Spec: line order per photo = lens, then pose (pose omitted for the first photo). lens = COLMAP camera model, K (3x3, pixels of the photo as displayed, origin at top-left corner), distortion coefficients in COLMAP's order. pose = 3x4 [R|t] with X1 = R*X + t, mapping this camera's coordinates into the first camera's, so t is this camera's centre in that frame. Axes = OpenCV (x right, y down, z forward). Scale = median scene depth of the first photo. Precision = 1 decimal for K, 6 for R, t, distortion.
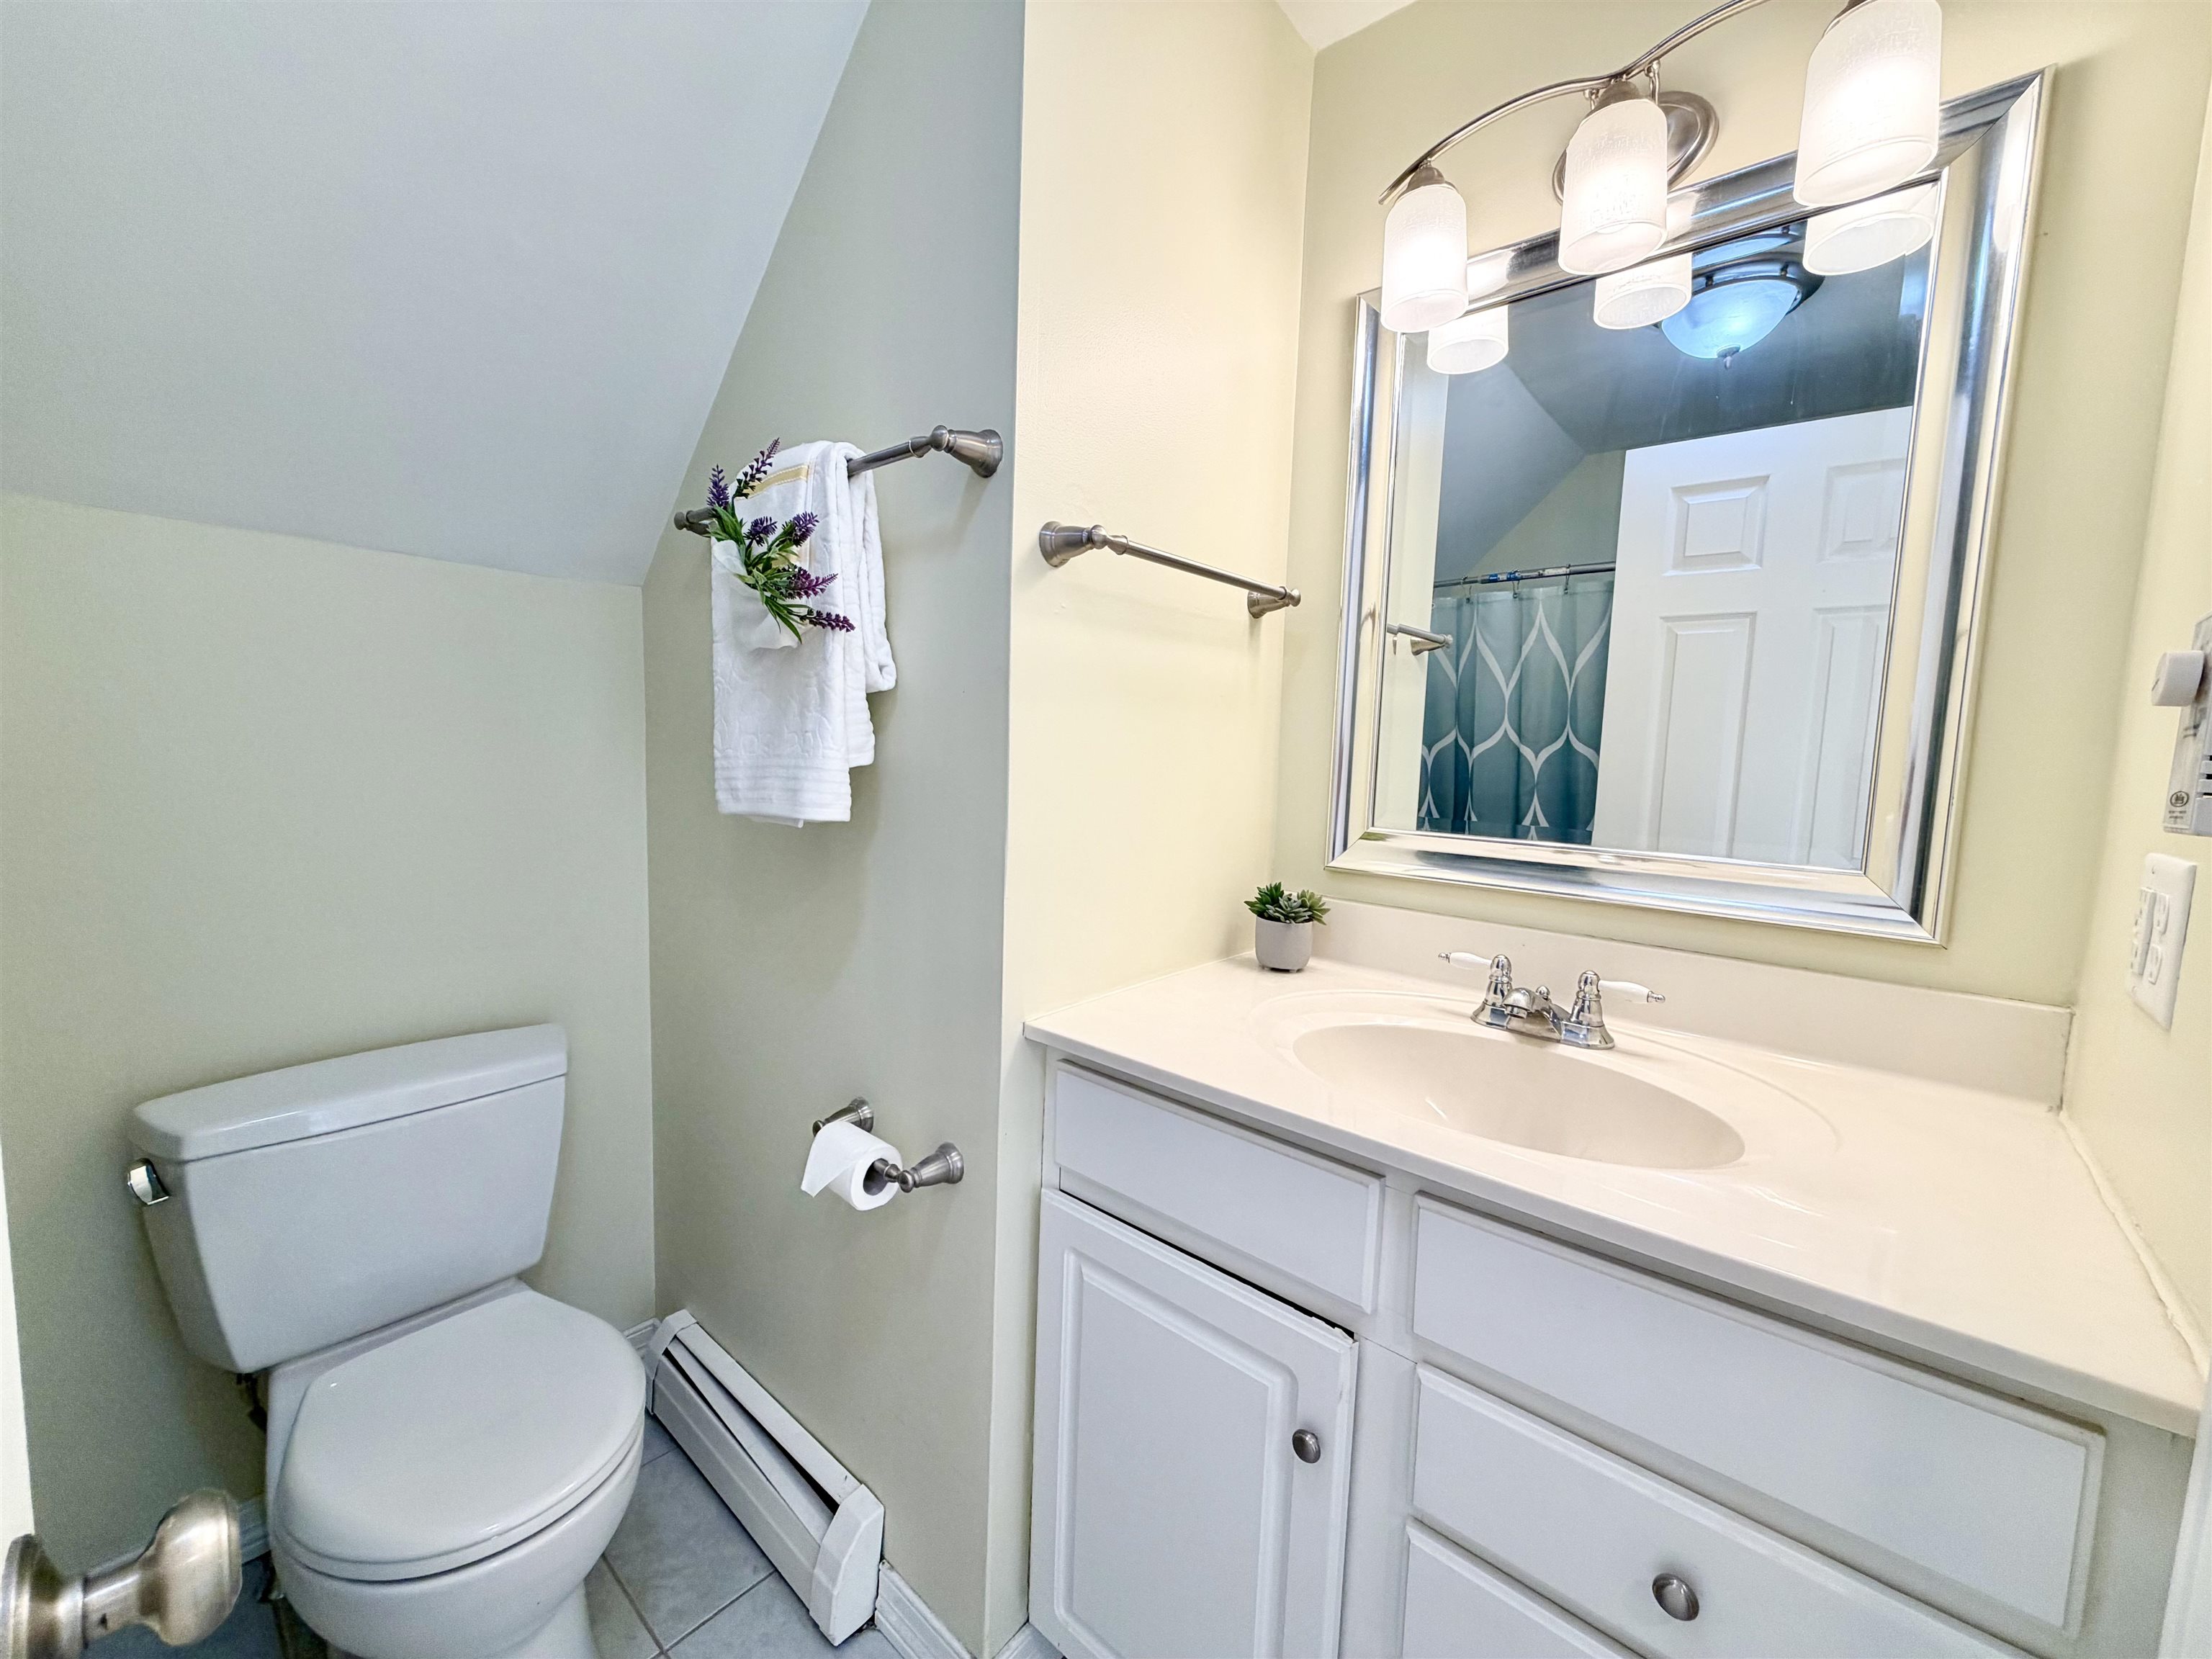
lens RADIAL K [[875.7, 0, 1104.0], [0, 875.7, 835.7], [0, 0, 1]] dist [0.003620, 0.000064]
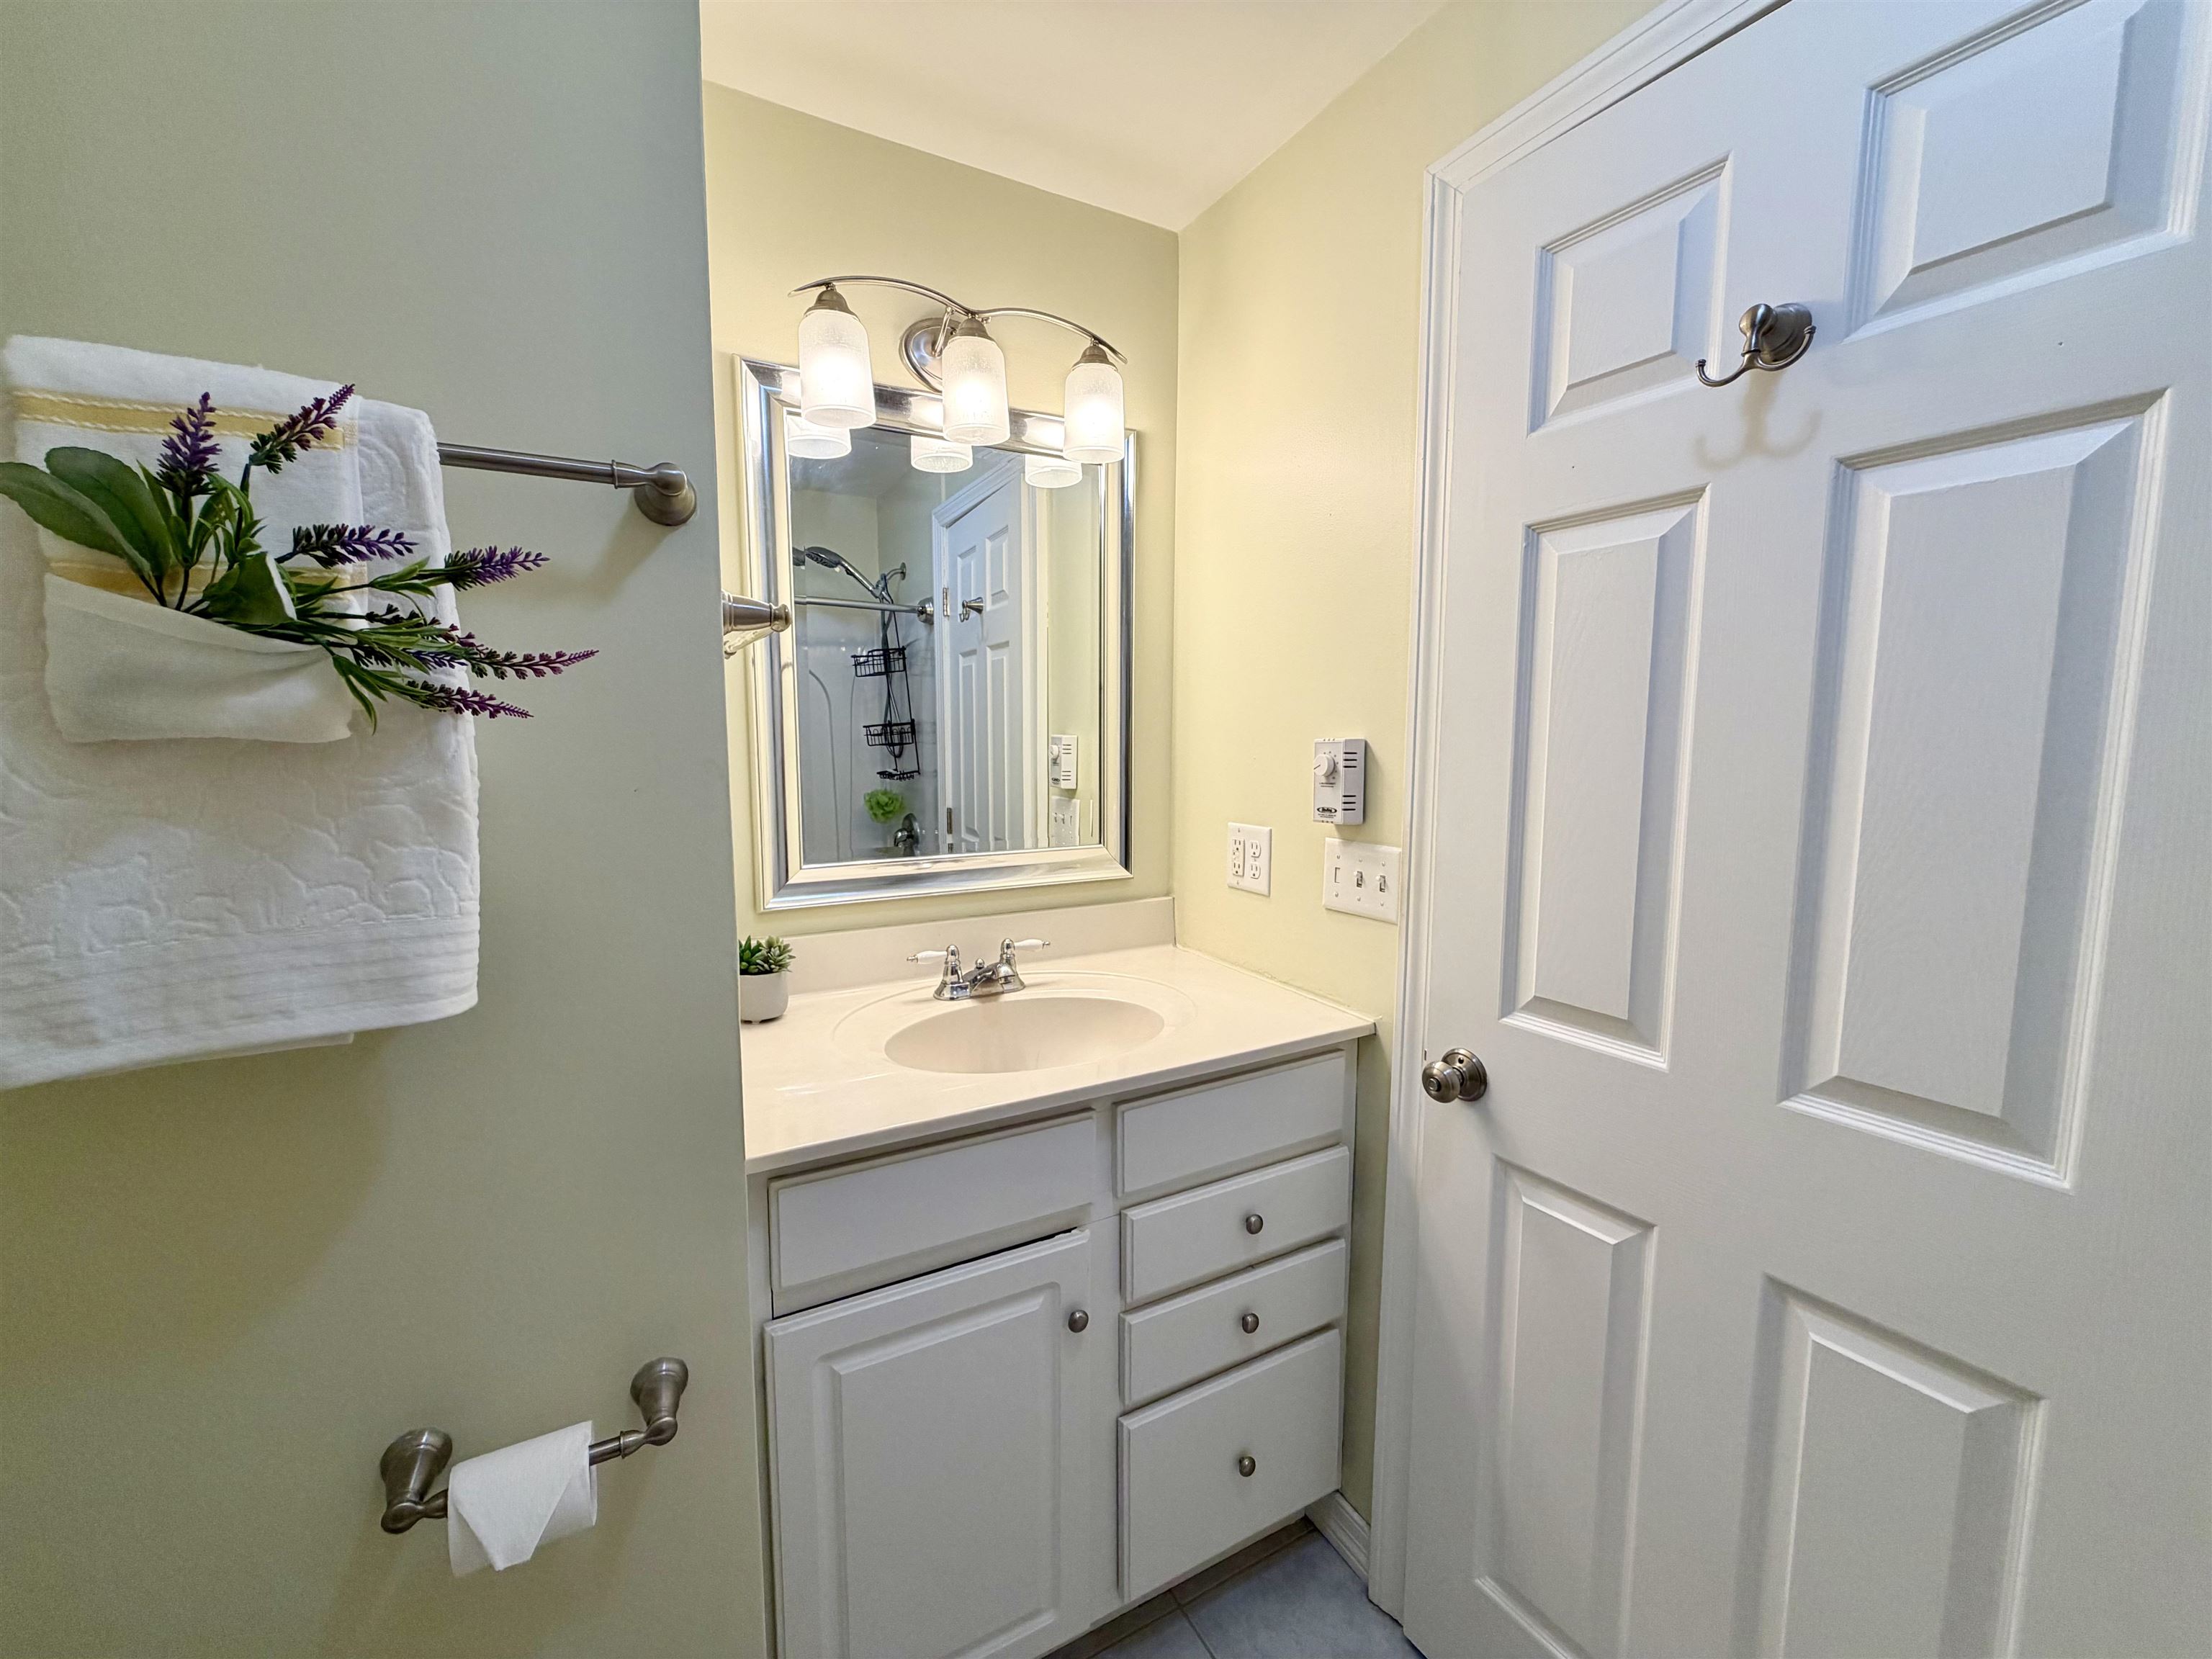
lens RADIAL K [[875.7, 0, 1102.6], [0, 875.7, 827.4], [0, 0, 1]] dist [0.003620, 0.000064]
pose [[0.342267, -0.133096, 0.930128, -0.738483], [0.094818, 0.989756, 0.106738, -0.174121], [-0.934806, 0.051660, 0.351381, 0.340922]]
